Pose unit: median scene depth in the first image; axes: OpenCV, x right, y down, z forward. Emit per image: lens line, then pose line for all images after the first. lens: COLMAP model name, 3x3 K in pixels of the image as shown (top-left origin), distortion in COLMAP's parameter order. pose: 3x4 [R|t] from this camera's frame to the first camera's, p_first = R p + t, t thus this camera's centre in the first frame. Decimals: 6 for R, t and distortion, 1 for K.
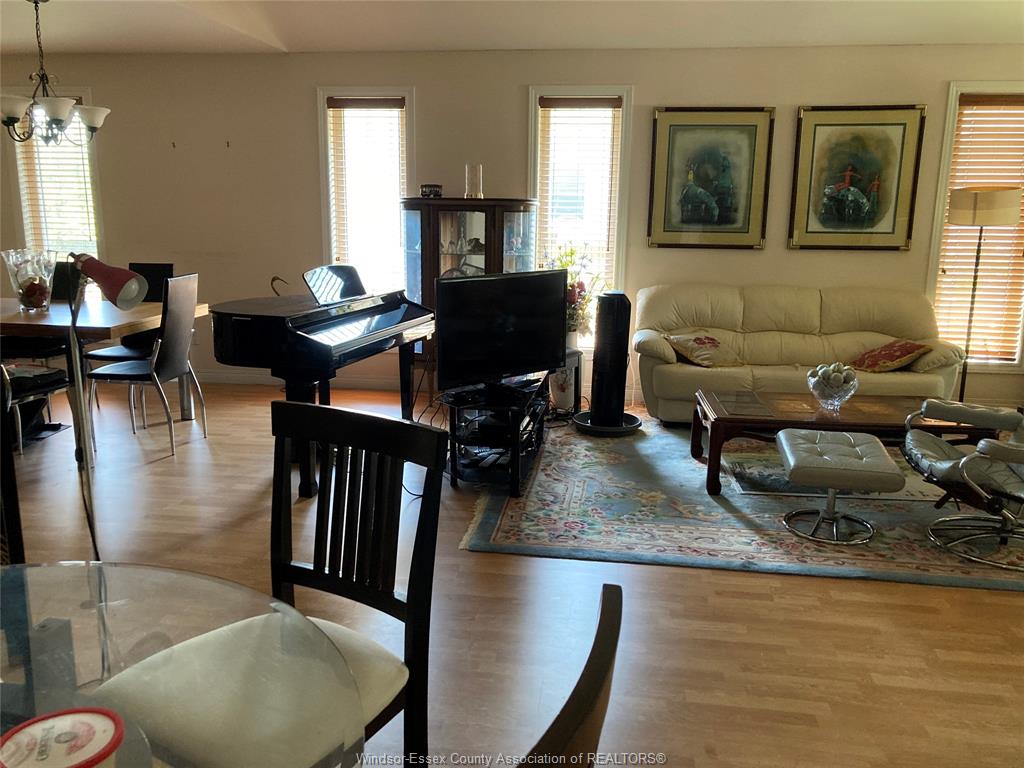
lens RADIAL K [[850.1, 0, 509.1], [0, 850.1, 386.4], [0, 0, 1]] dist [0.017444, 0.013060]
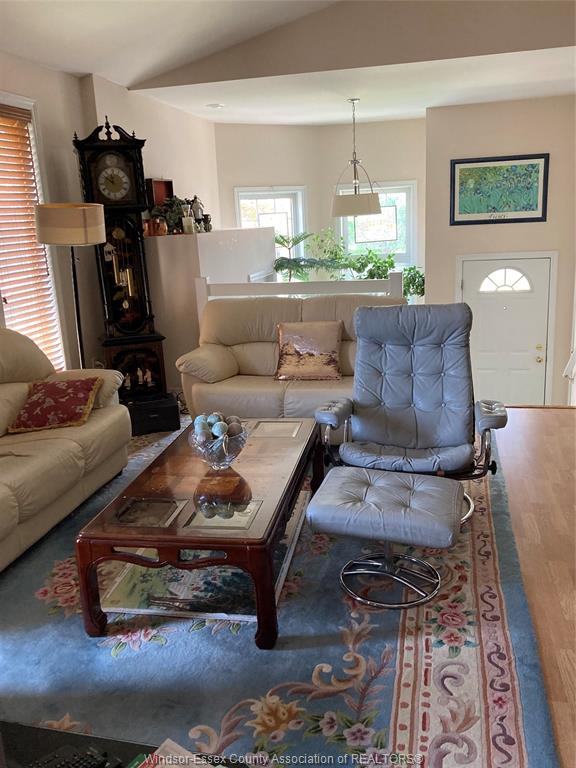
lens RADIAL K [[670.8, 0, 288.5], [0, 670.8, 380.9], [0, 0, 1]] dist [0.020026, 0.000343]
pose [[0.092363, -0.260386, 0.961077, -0.232519], [0.263097, 0.937282, 0.228655, -0.200968], [-0.960338, 0.231737, 0.155077, 0.904108]]
